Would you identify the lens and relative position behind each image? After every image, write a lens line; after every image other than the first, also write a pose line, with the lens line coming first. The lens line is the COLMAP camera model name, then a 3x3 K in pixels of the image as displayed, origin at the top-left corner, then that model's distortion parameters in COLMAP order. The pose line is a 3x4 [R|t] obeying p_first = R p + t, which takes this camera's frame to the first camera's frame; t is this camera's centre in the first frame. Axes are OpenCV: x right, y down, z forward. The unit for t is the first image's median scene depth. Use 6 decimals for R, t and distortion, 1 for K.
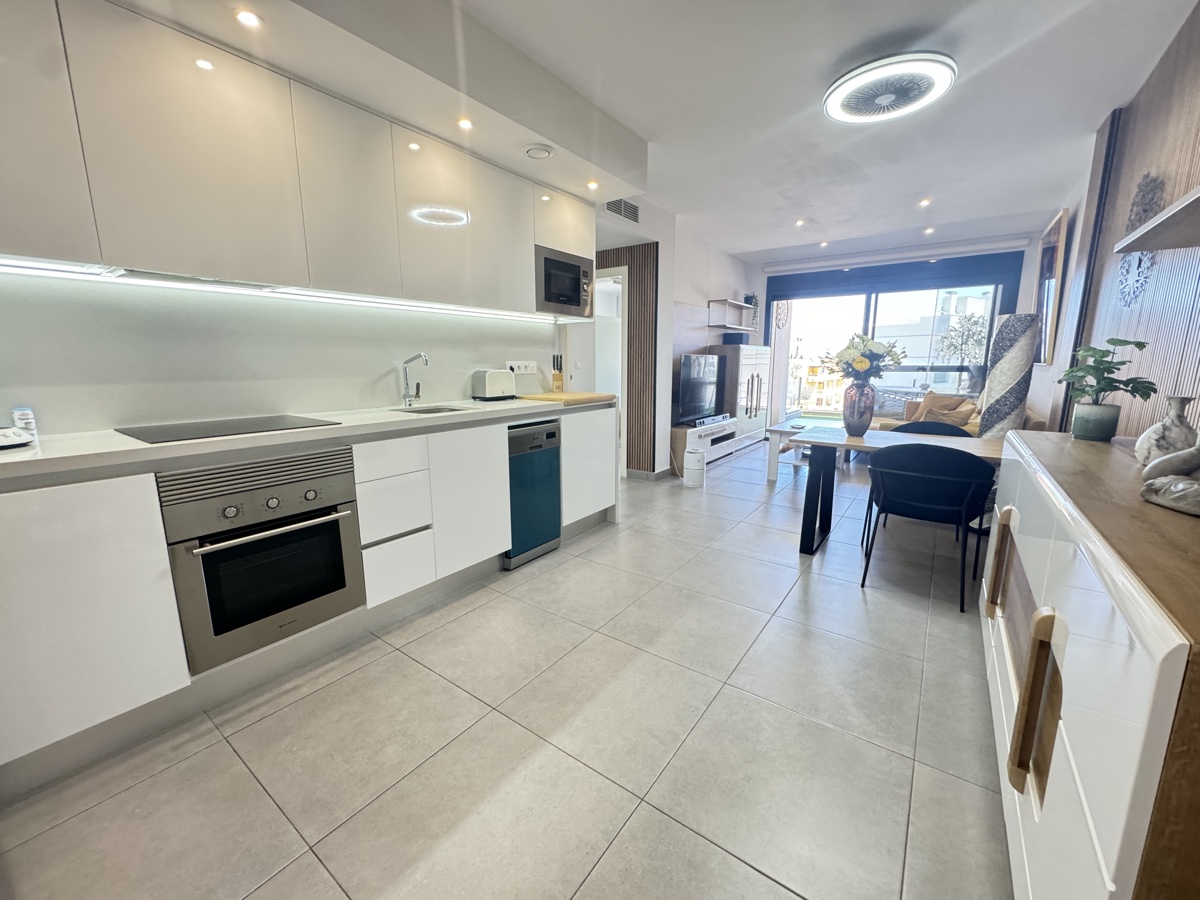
lens RADIAL K [[481.1, 0, 600.0], [0, 481.1, 450.0], [0, 0, 1]] dist [0.000433, 0.000089]
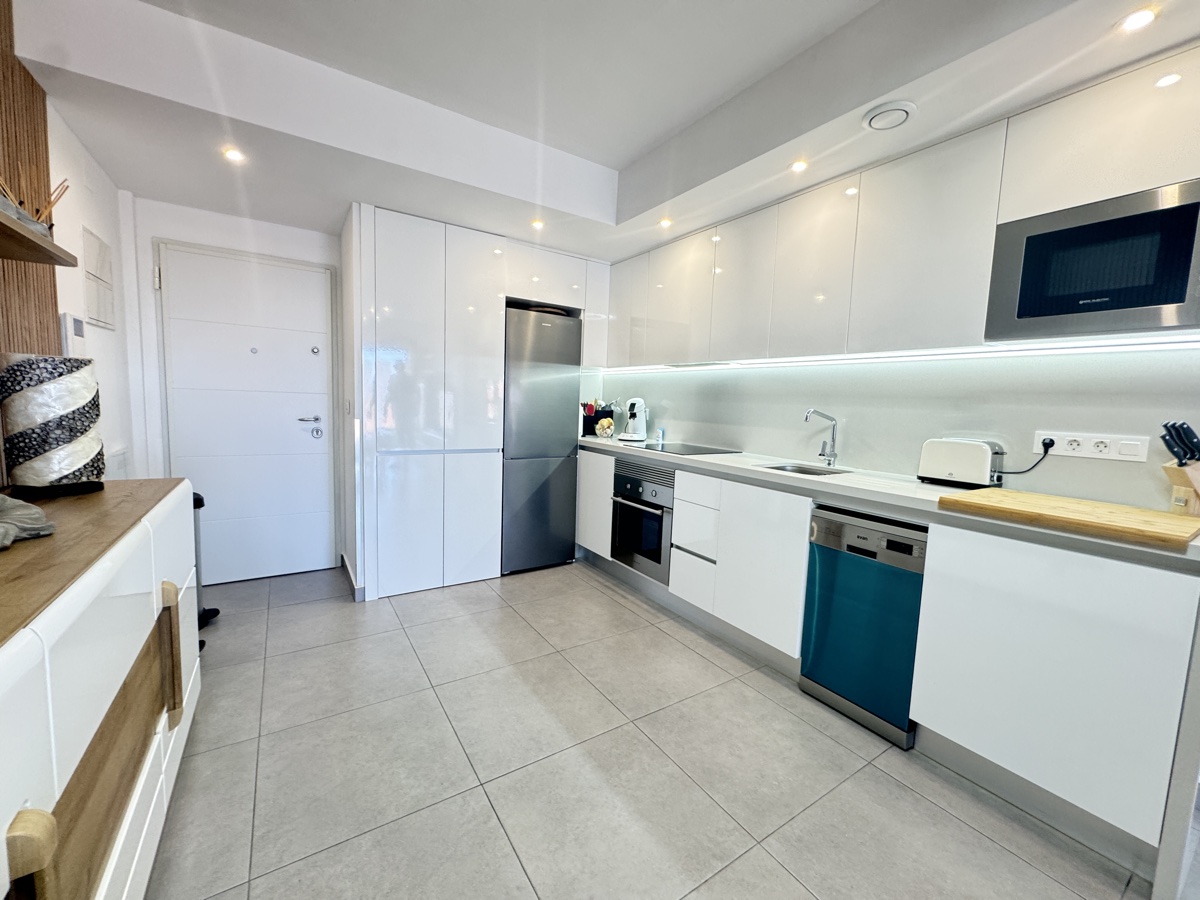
lens RADIAL K [[481.5, 0, 600.0], [0, 481.5, 450.0], [0, 0, 1]] dist [-0.000165, 0.000036]
pose [[-0.356858, 0.081713, -0.930578, 0.764339], [-0.208717, 0.964010, 0.164688, -0.221200], [0.910543, 0.252998, -0.326960, 1.087967]]
